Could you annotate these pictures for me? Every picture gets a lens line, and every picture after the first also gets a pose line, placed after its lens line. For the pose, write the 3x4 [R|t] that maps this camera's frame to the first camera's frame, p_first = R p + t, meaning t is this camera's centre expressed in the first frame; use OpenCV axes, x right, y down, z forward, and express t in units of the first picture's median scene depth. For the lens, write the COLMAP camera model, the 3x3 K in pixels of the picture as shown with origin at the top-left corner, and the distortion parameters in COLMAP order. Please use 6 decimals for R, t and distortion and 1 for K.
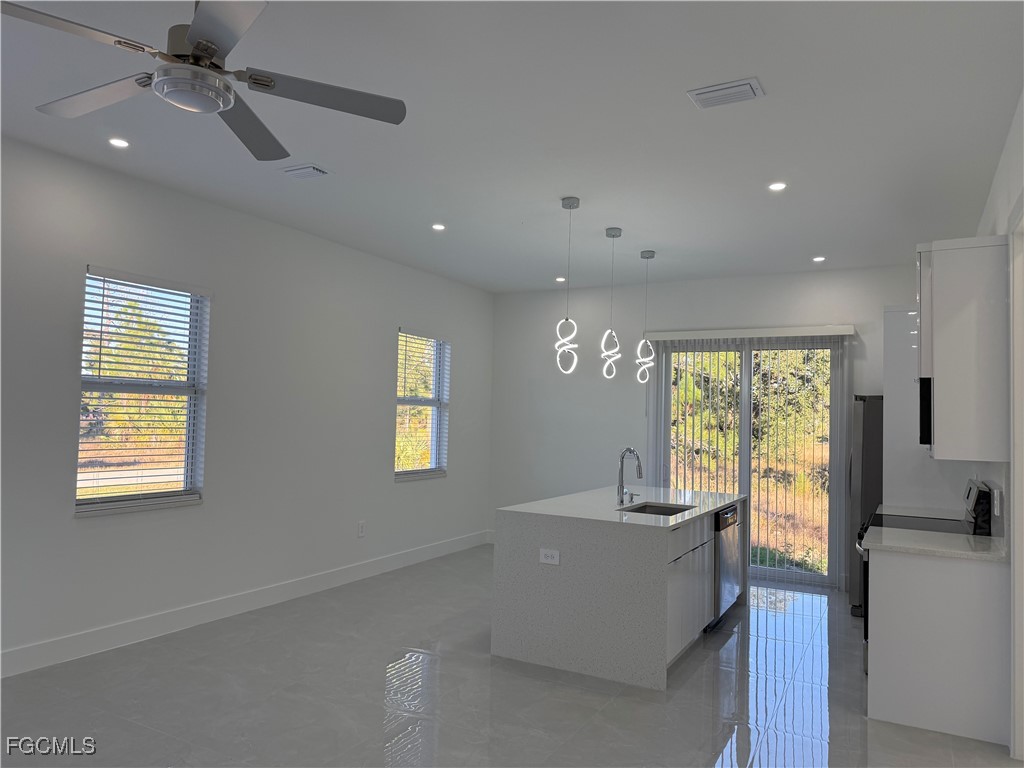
lens RADIAL K [[709.5, 0, 518.5], [0, 709.5, 386.5], [0, 0, 1]] dist [0.110399, -0.164350]
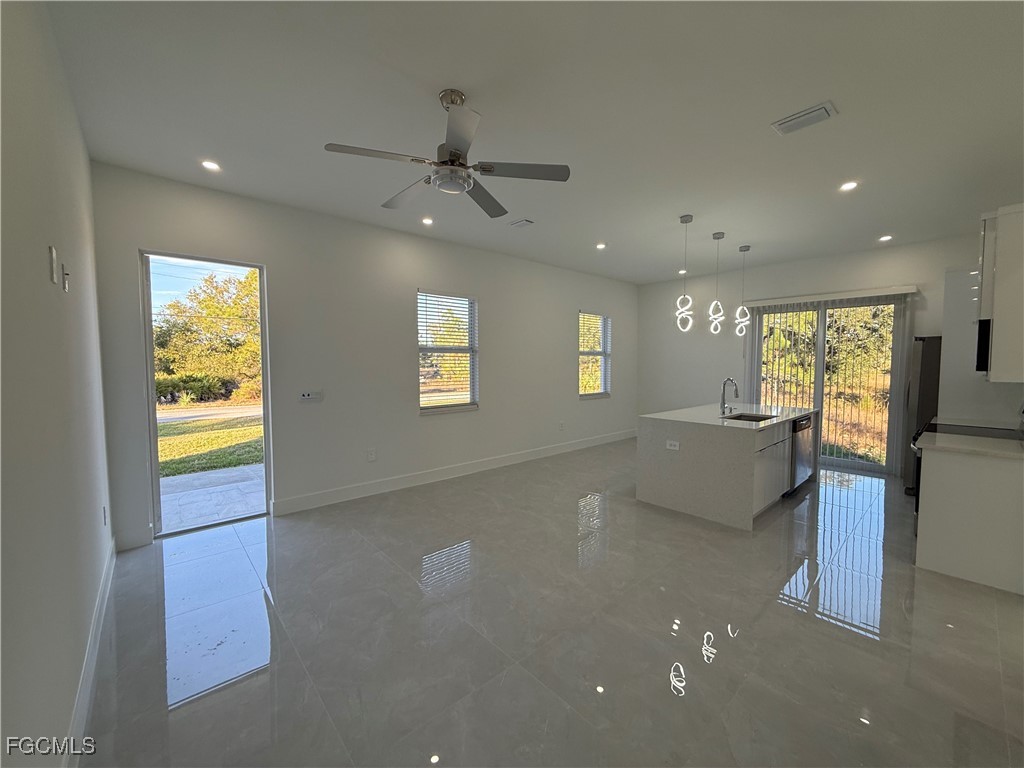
lens RADIAL K [[406.6, 0, 512.0], [0, 406.6, 384.0], [0, 0, 1]] dist [-0.006544, 0.002963]
pose [[0.940161, -0.009079, -0.340610, 0.012299], [0.040122, 0.995640, 0.084207, 0.006104], [0.338360, -0.092834, 0.936426, 0.021221]]
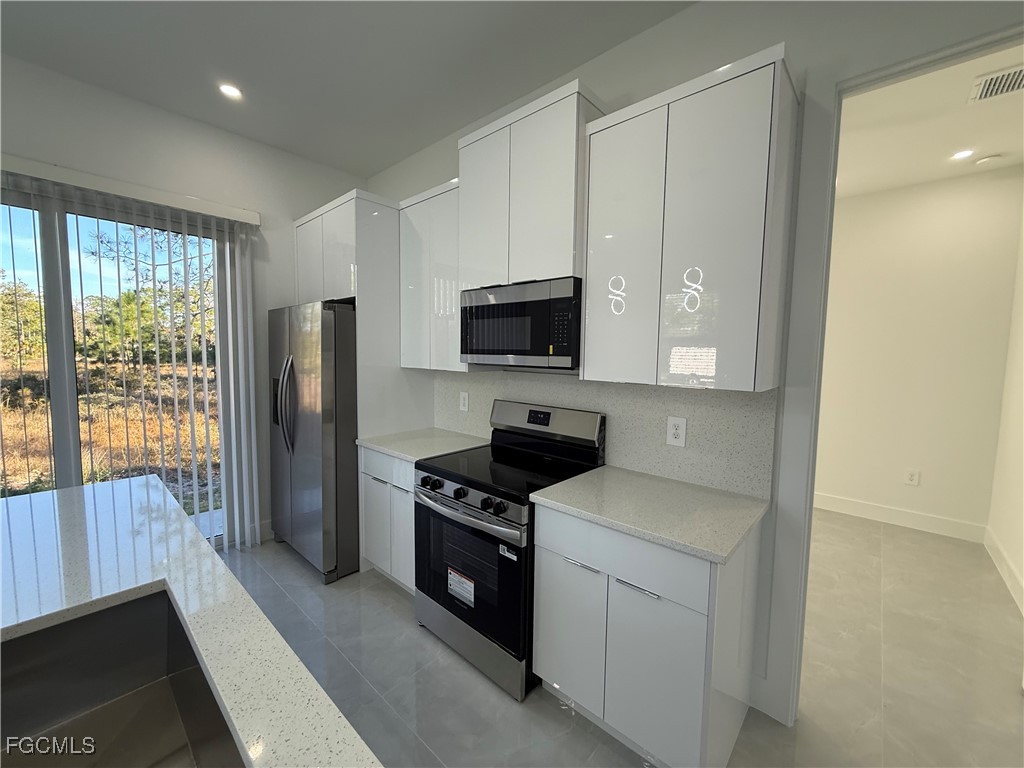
lens RADIAL K [[406.6, 0, 512.0], [0, 406.6, 384.0], [0, 0, 1]] dist [-0.006544, 0.002963]
pose [[0.238852, -0.099260, 0.965969, 0.108756], [-0.053448, 0.991910, 0.115141, 0.039402], [-0.969584, -0.079131, 0.231615, 0.751819]]
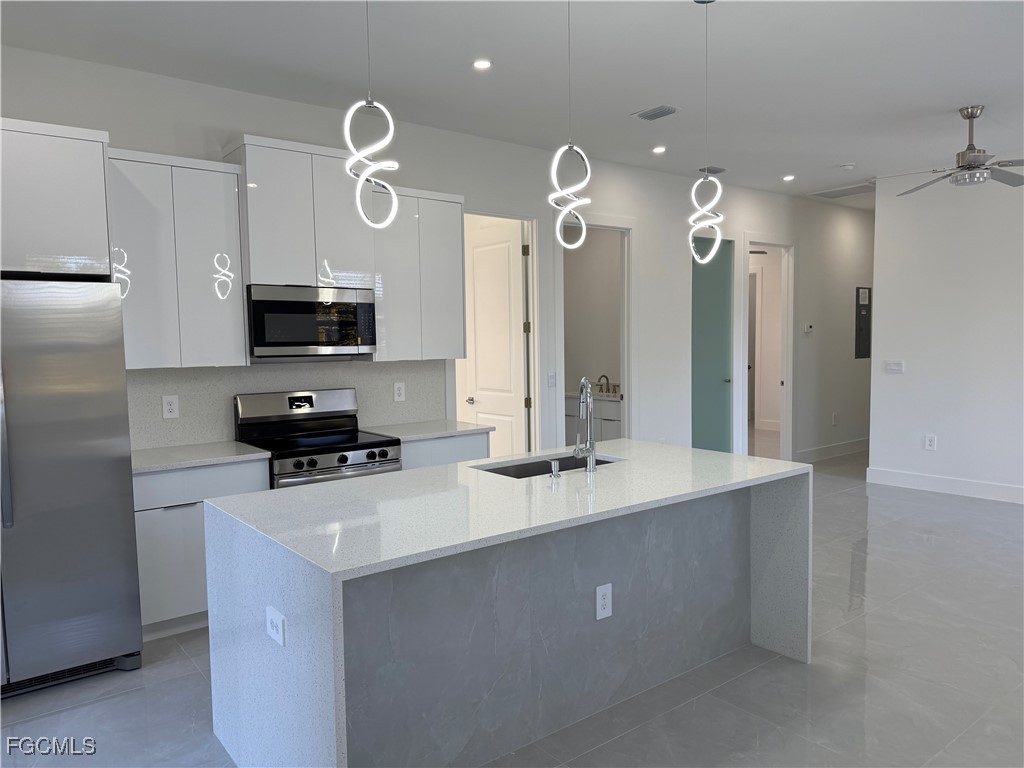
lens RADIAL K [[728.3, 0, 512.9], [0, 728.3, 388.0], [0, 0, 1]] dist [0.108692, -0.189118]
pose [[-0.916128, -0.041728, 0.398707, -0.042656], [-0.028698, 0.998843, 0.038598, 0.065405], [-0.399856, 0.023919, -0.916266, 1.500003]]
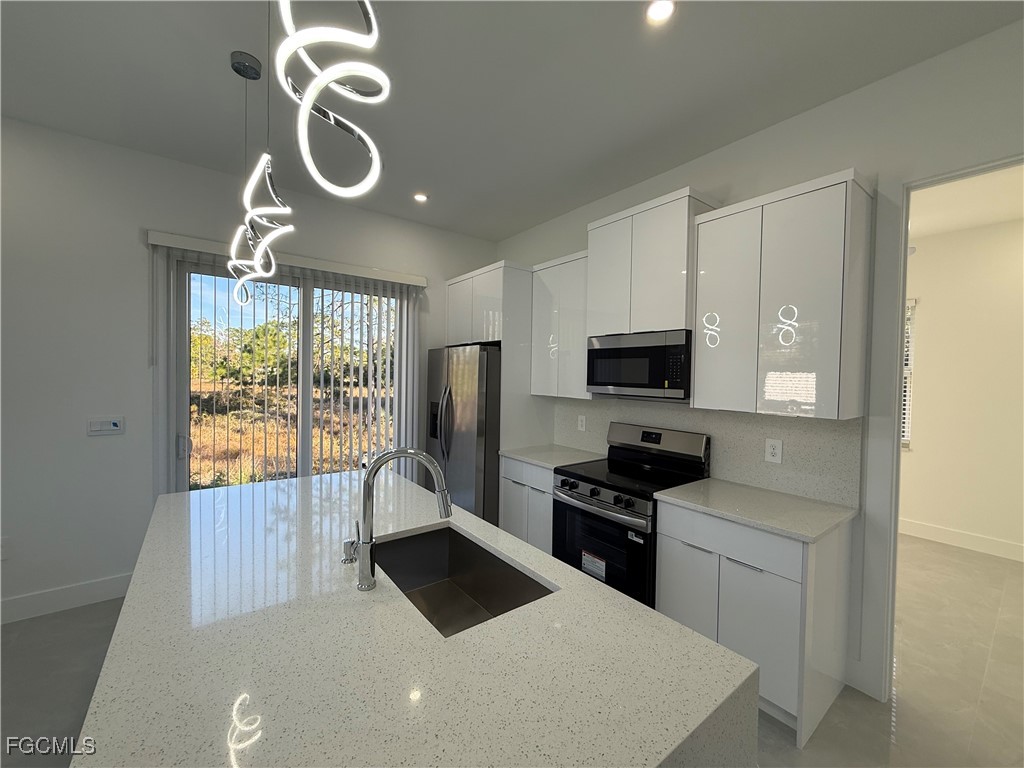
lens RADIAL K [[406.6, 0, 512.0], [0, 406.6, 384.0], [0, 0, 1]] dist [-0.006544, 0.002963]
pose [[0.414048, -0.041088, 0.909327, -0.026818], [-0.048270, 0.996584, 0.067009, 0.026485], [-0.908974, -0.071639, 0.410650, 0.772830]]
